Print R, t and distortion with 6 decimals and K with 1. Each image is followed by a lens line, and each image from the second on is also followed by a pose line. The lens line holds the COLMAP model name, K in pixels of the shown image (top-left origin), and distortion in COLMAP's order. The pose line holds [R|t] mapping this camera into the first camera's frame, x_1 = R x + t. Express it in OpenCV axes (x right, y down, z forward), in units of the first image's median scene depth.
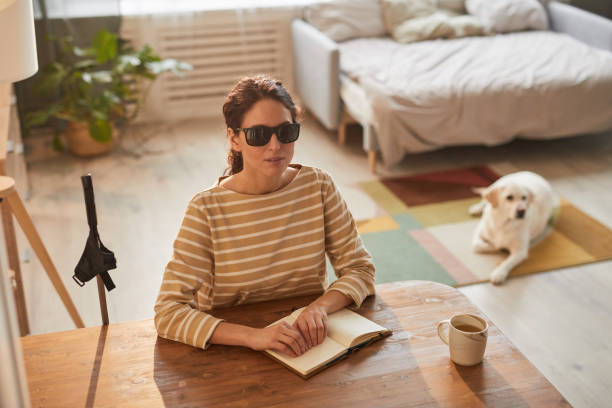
lens RADIAL K [[838.4, 0, 306.0], [0, 838.4, 204.0], [0, 0, 1]] dist [-0.030072, -0.005115]
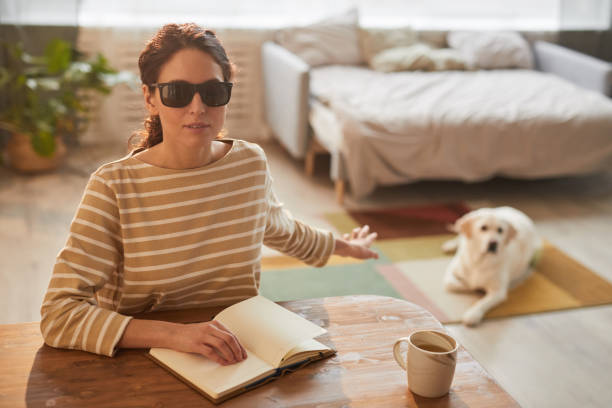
lens RADIAL K [[838.4, 0, 306.0], [0, 838.4, 204.0], [0, 0, 1]] dist [-0.030072, -0.005115]
pose [[0.998454, 0.050095, 0.024079, 0.025174], [-0.048219, 0.996166, -0.072990, 0.037597], [-0.027643, 0.071716, 0.997042, 0.107484]]
